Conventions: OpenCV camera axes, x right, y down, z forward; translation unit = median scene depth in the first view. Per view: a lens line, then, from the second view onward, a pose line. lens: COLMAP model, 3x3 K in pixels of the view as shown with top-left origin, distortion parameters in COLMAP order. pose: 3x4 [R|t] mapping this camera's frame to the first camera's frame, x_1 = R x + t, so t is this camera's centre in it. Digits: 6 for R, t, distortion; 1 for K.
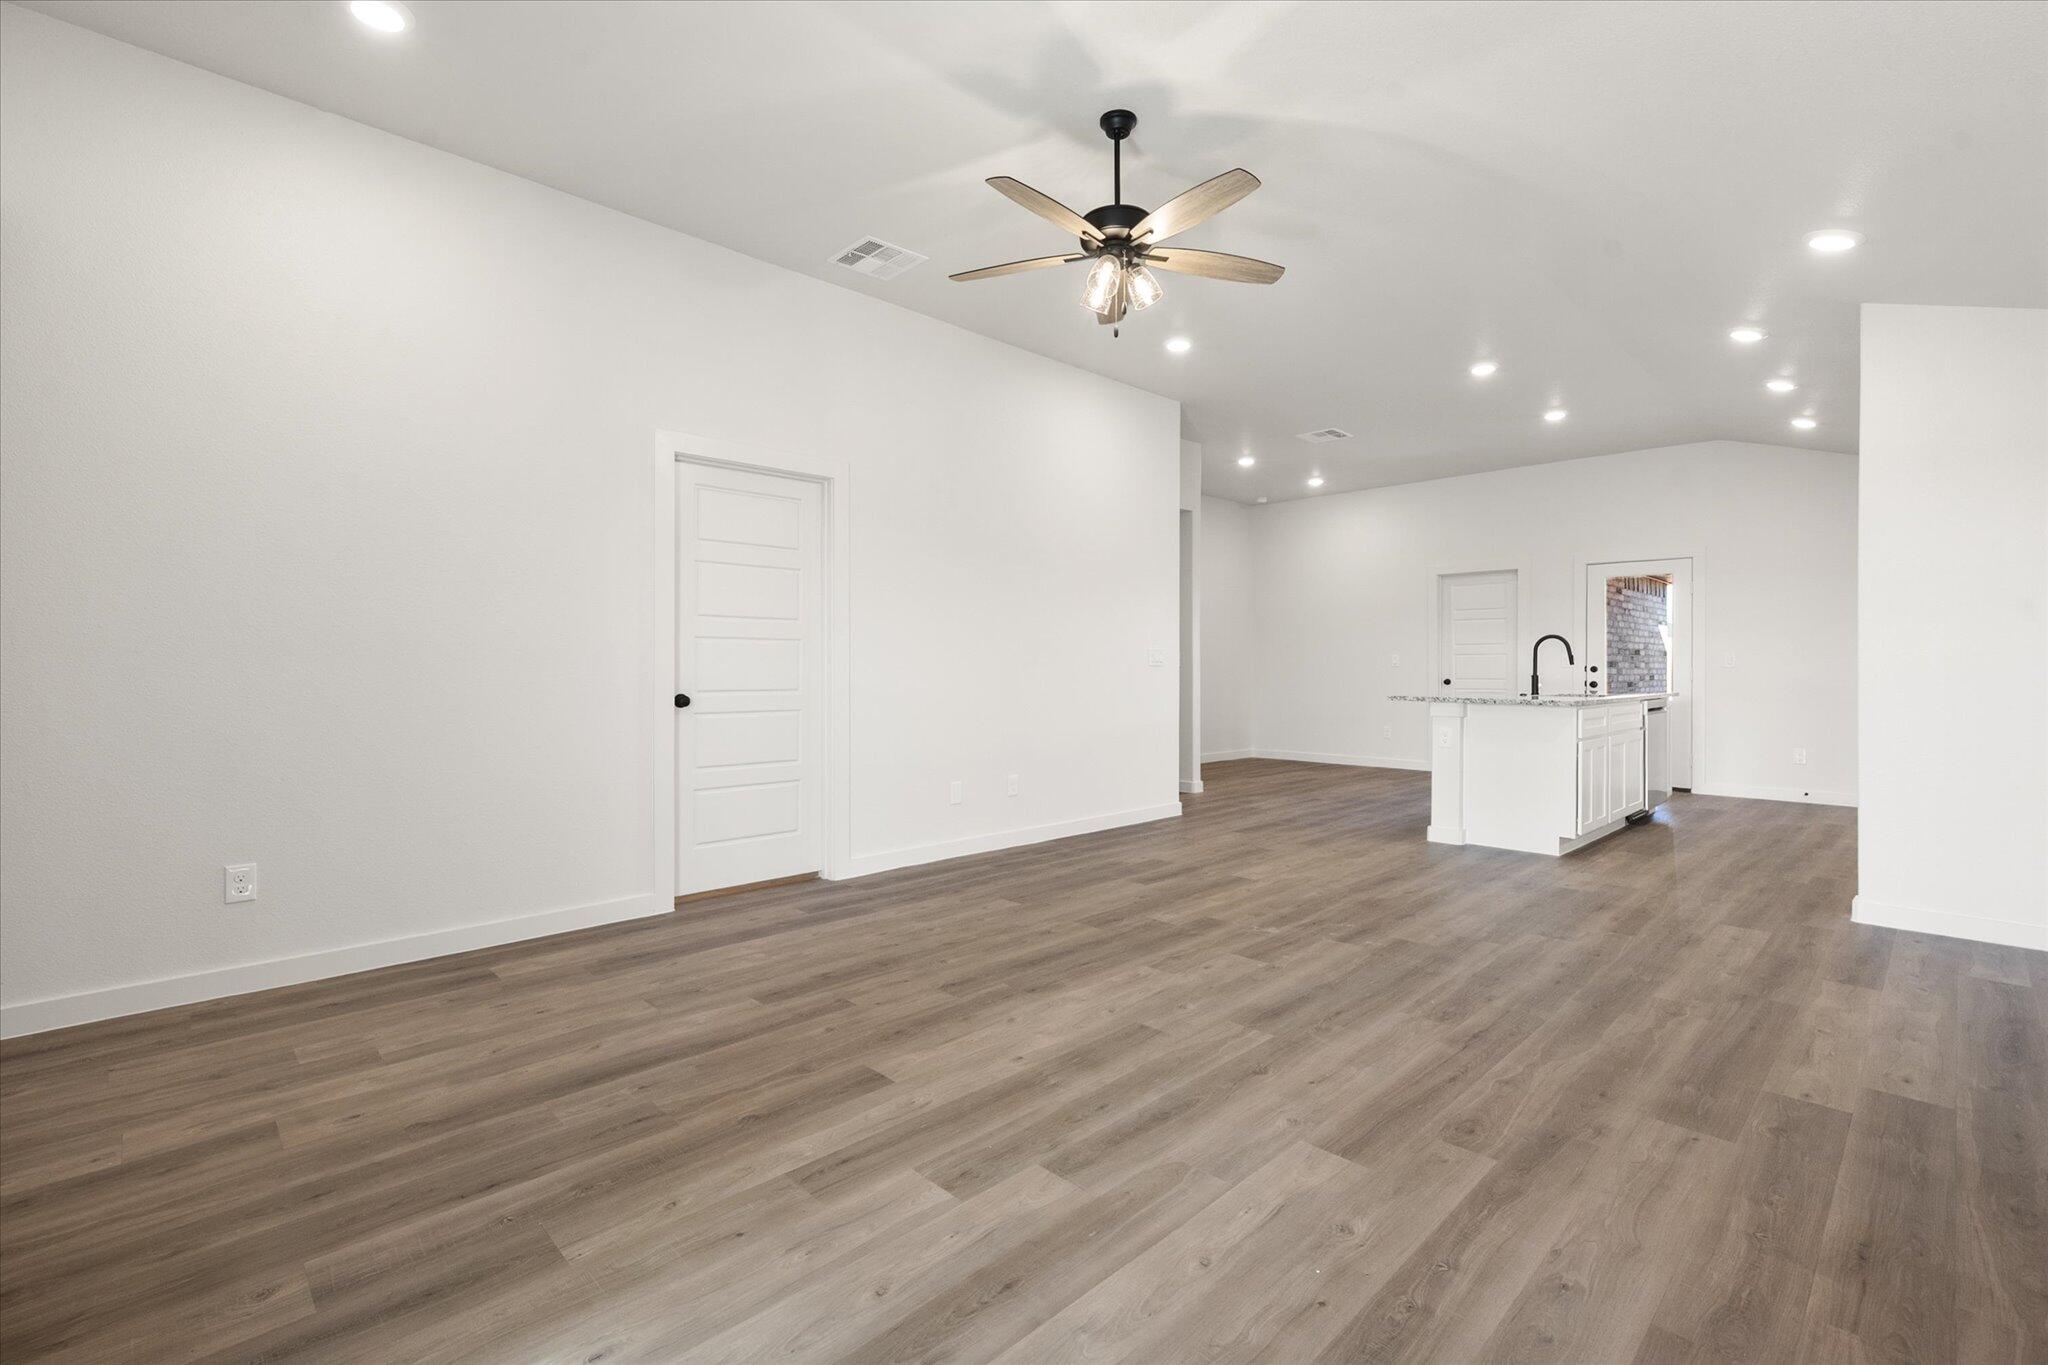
lens RADIAL K [[900.4, 0, 1003.7], [0, 900.4, 677.1], [0, 0, 1]] dist [0.002547, -0.000240]
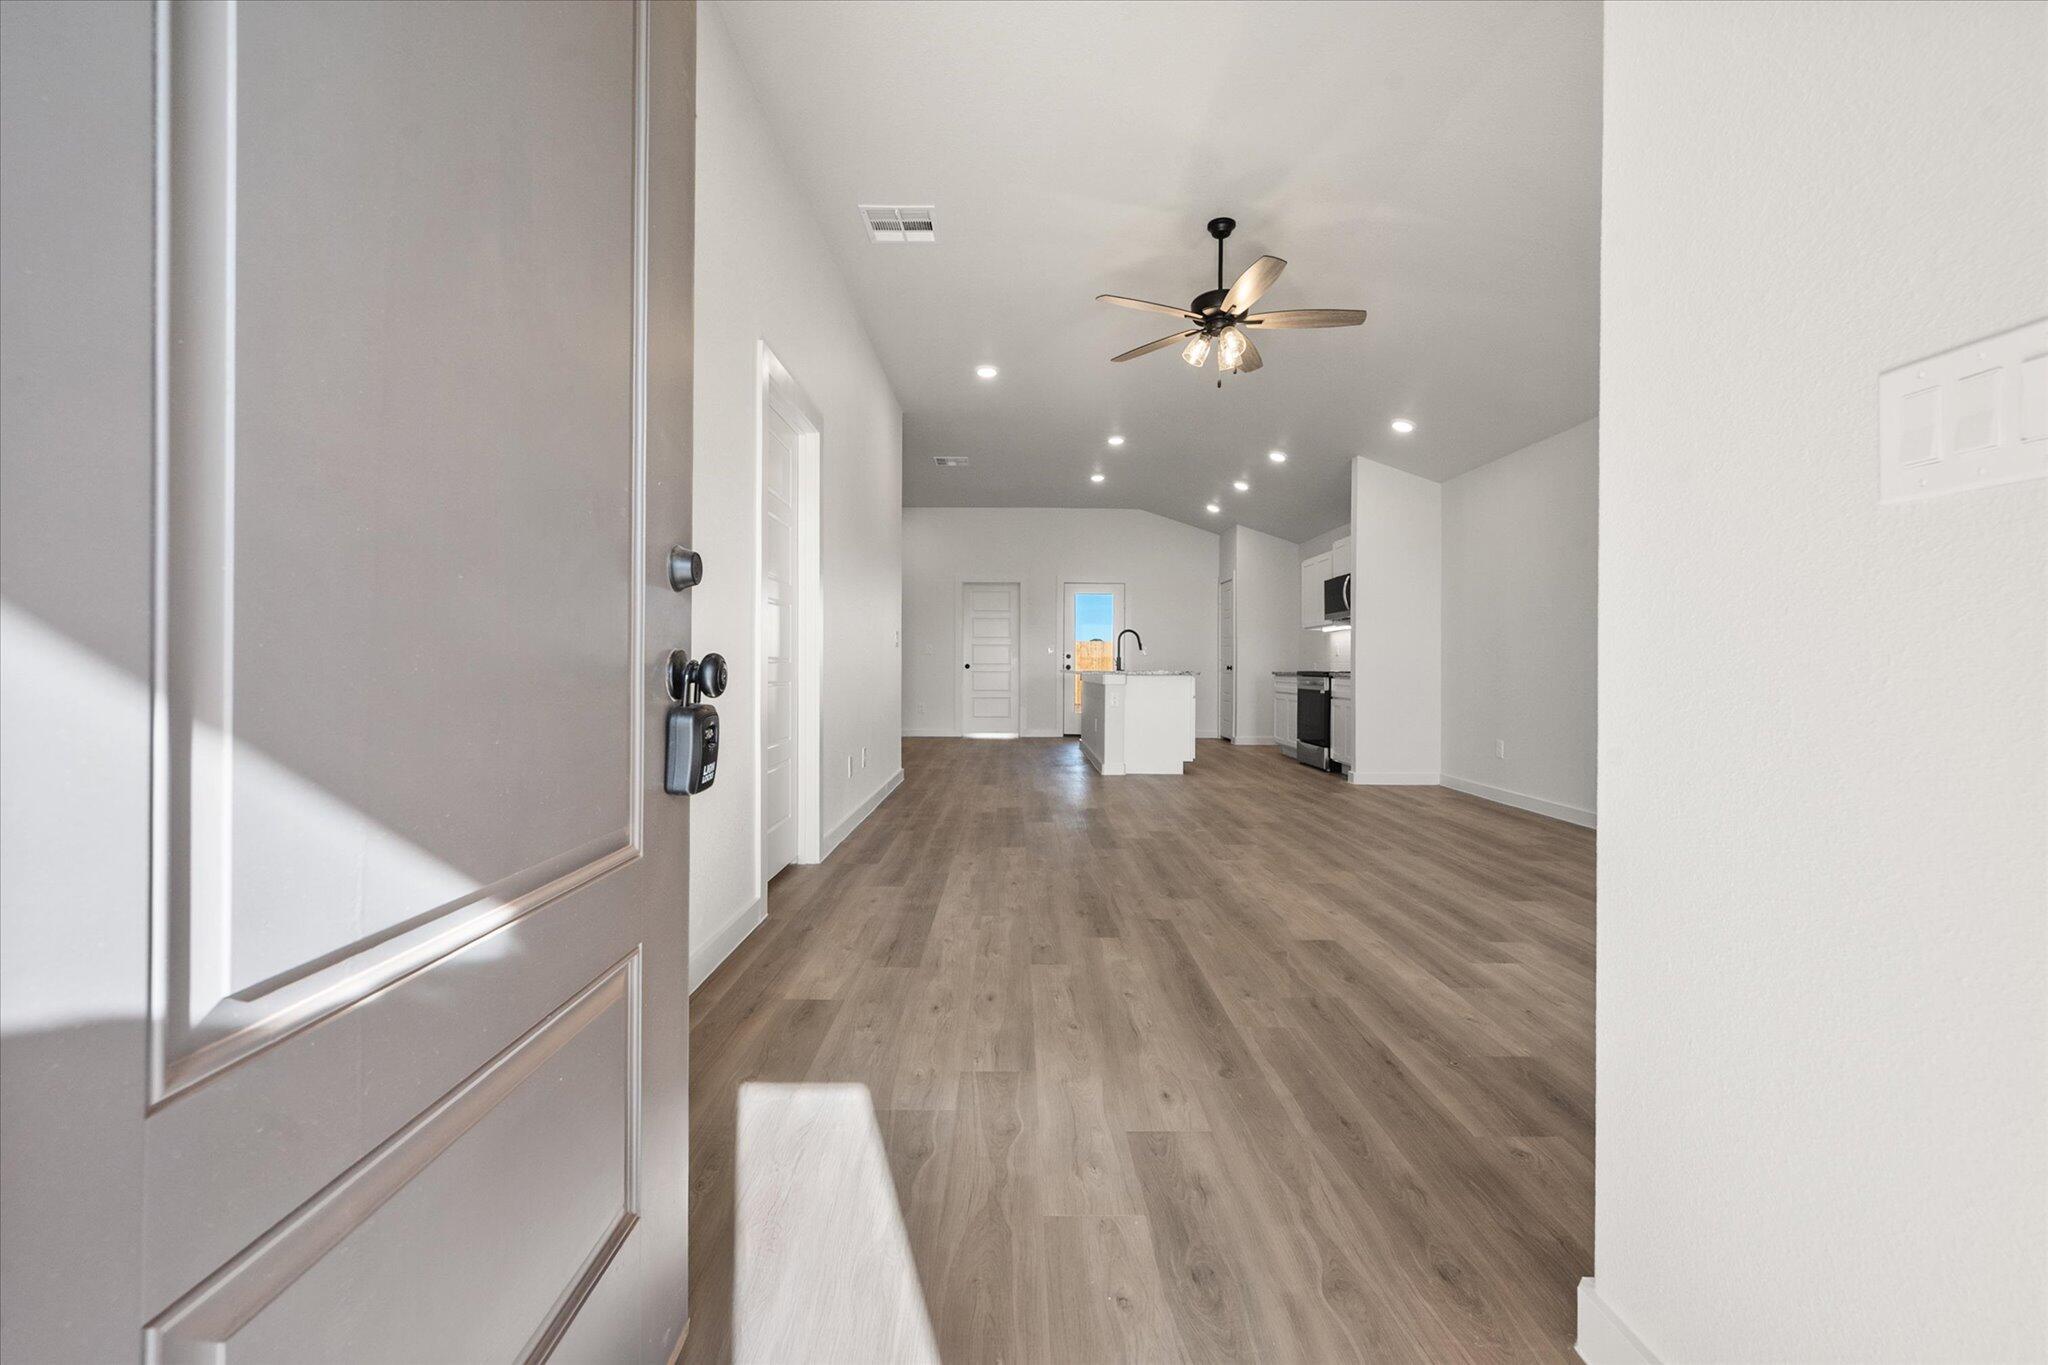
lens RADIAL K [[849.9, 0, 1011.6], [0, 849.9, 661.0], [0, 0, 1]] dist [0.001990, -0.000231]
pose [[0.690850, 0.006161, 0.722972, -1.107415], [0.005767, 0.999885, -0.014032, 0.048129], [-0.722975, 0.013864, 0.690735, 0.395831]]
